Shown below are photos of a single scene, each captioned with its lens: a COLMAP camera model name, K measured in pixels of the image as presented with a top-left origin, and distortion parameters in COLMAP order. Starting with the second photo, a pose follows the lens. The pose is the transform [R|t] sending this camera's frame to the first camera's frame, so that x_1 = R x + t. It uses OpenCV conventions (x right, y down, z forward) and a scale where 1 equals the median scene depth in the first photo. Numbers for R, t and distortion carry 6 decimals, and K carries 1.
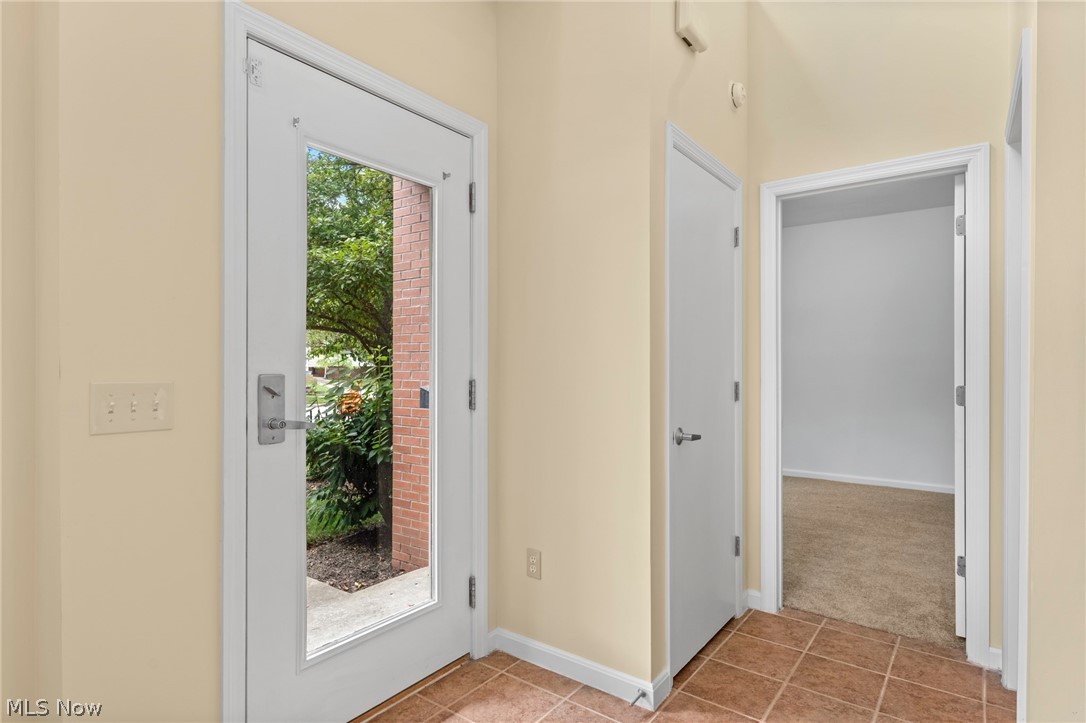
lens RADIAL K [[576.6, 0, 543.0], [0, 576.6, 361.5], [0, 0, 1]] dist [0.000771, 0.000129]
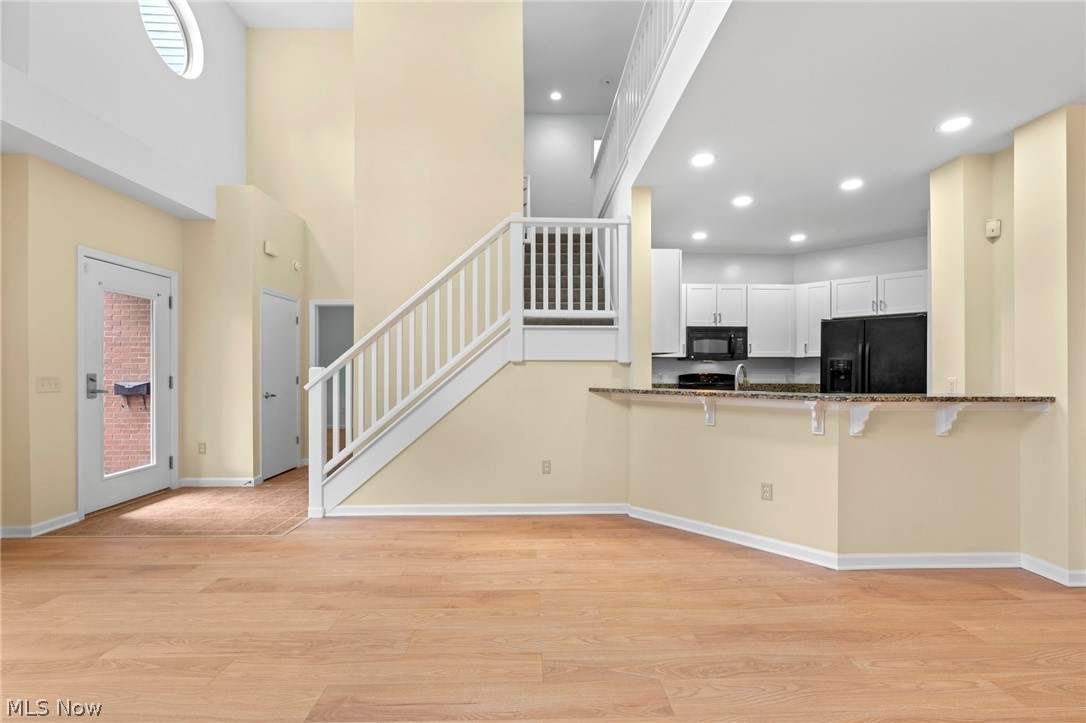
lens RADIAL K [[464.8, 0, 542.5], [0, 464.8, 368.7], [0, 0, 1]] dist [-0.000765, -0.000588]
pose [[0.788375, -0.001558, 0.615193, -0.093448], [0.000335, 0.999998, 0.002104, -0.004744], [-0.615195, -0.001452, 0.788374, -1.573286]]
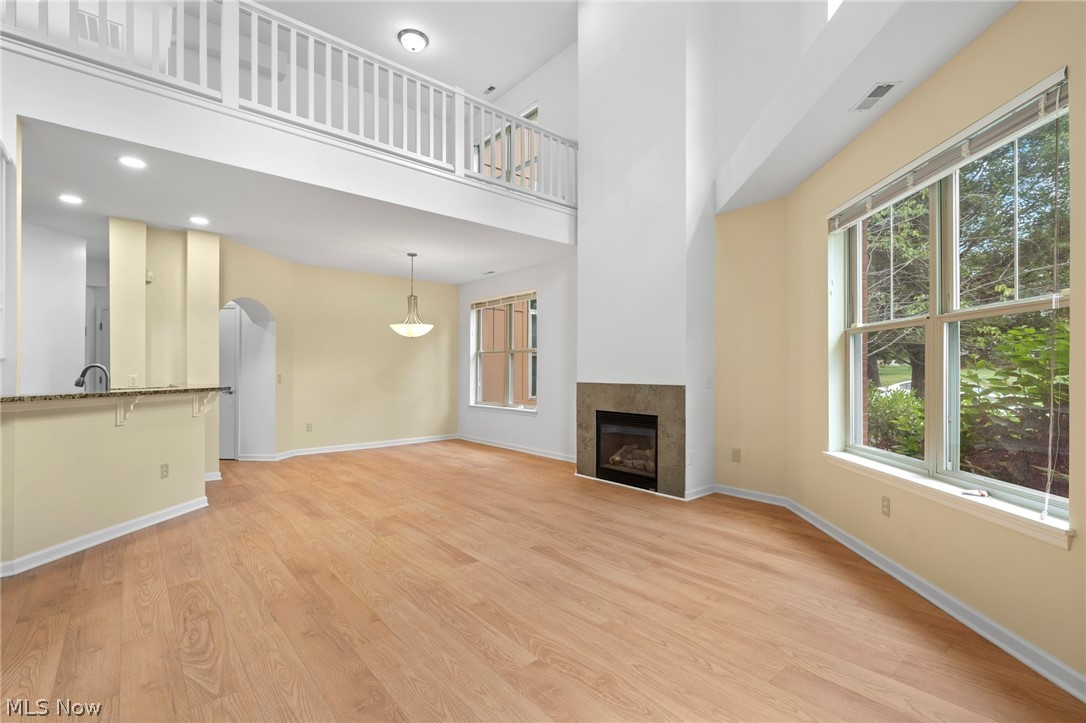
lens RADIAL K [[497.3, 0, 547.3], [0, 497.3, 367.4], [0, 0, 1]] dist [0.001502, 0.000173]
pose [[-0.975235, -0.006114, 0.221089, -0.428198], [-0.007837, 0.999945, -0.006918, -0.004000], [-0.221034, -0.008479, -0.975229, 0.479649]]
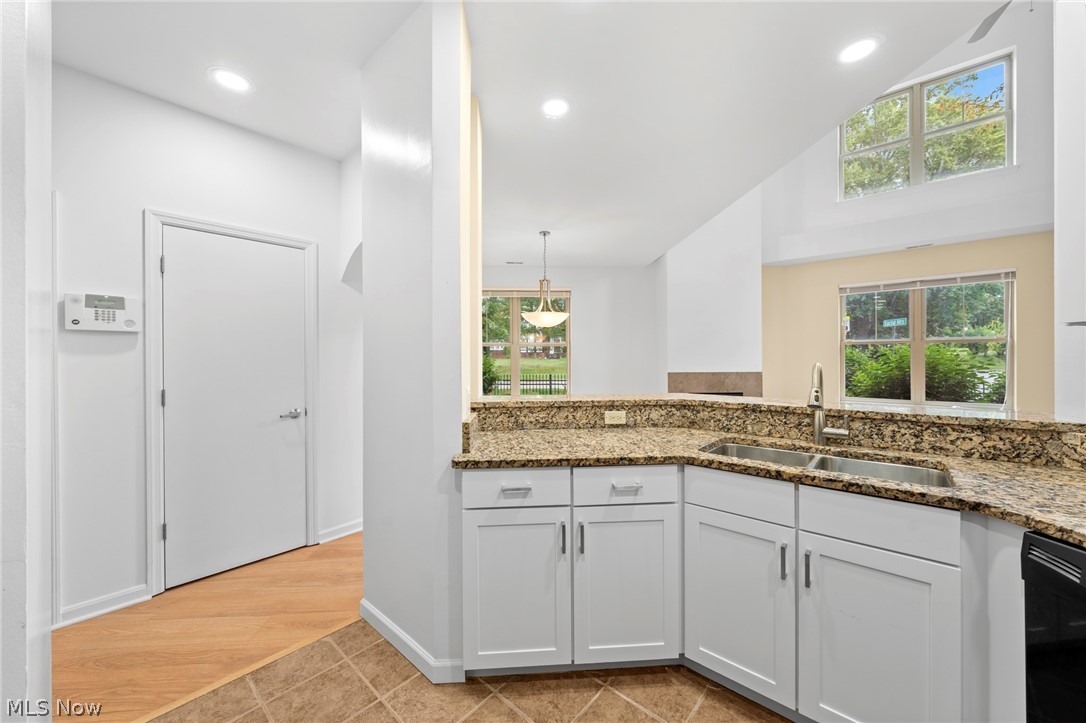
lens RADIAL K [[403.4, 0, 554.8], [0, 403.4, 366.3], [0, 0, 1]] dist [0.000510, 0.000073]
pose [[-0.748676, 0.009807, -0.662864, 2.168665], [0.002651, 0.999927, 0.011799, -0.019027], [0.662931, 0.007076, -0.748647, -0.534825]]
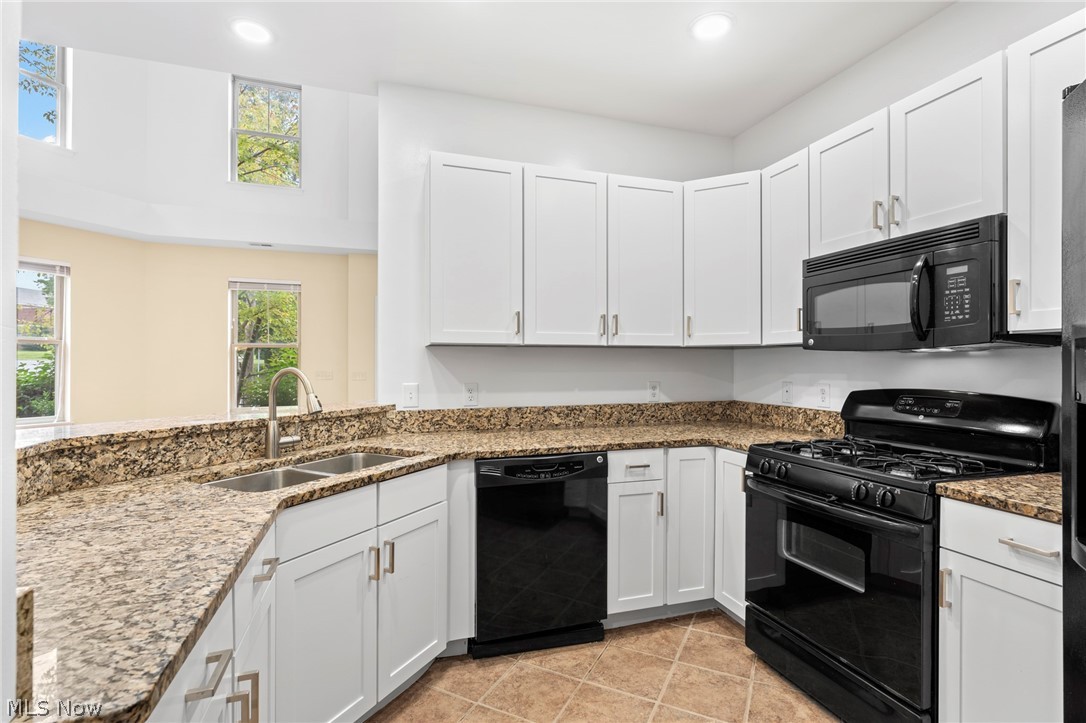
lens RADIAL K [[497.3, 0, 547.3], [0, 497.3, 367.4], [0, 0, 1]] dist [0.001502, 0.000173]
pose [[0.823930, 0.002184, -0.566688, 2.158185], [0.002422, 0.999970, 0.007375, -0.020648], [0.566687, -0.007449, 0.823900, -1.198559]]
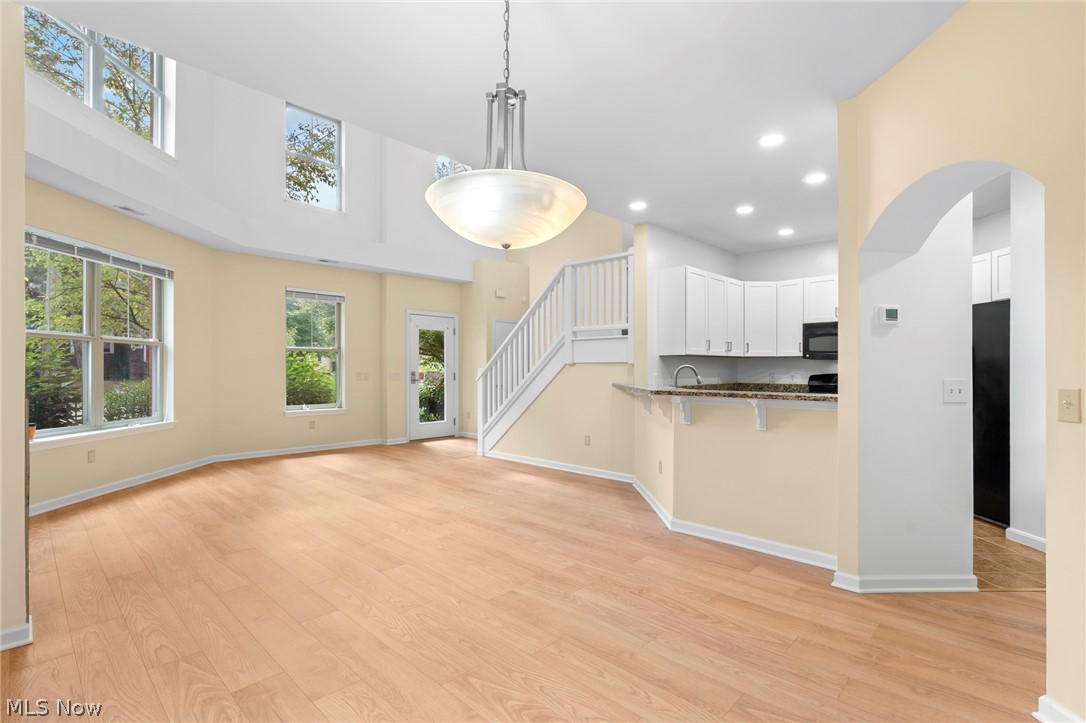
lens RADIAL K [[503.8, 0, 542.0], [0, 503.8, 368.0], [0, 0, 1]] dist [0.000652, -0.000130]
pose [[0.991340, -0.003341, -0.131281, 1.061243], [0.003326, 0.999994, -0.000334, -0.005065], [0.131282, -0.000106, 0.991345, -2.772193]]
